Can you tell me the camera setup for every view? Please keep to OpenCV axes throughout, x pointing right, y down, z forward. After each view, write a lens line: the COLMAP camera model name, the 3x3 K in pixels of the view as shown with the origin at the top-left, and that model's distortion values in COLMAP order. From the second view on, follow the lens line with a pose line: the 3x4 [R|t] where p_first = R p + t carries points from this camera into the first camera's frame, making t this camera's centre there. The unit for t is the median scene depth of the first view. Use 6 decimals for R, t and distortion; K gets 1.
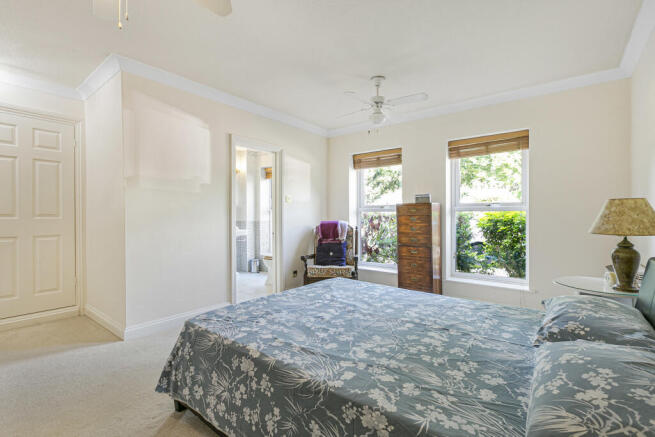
lens RADIAL K [[303.1, 0, 330.6], [0, 303.1, 215.1], [0, 0, 1]] dist [0.011694, -0.004042]
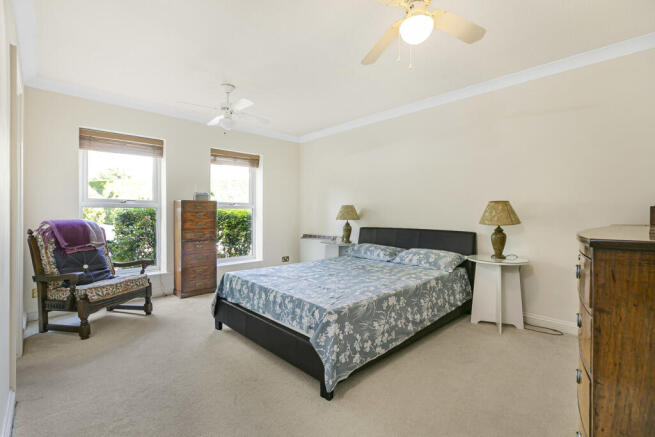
lens RADIAL K [[303.1, 0, 327.0], [0, 303.1, 214.6], [0, 0, 1]] dist [0.011694, -0.004042]
pose [[0.130414, -0.008277, 0.991425, -0.712748], [-0.000671, 0.999964, 0.008437, 0.000873], [-0.991459, -0.001765, 0.130403, 0.407459]]
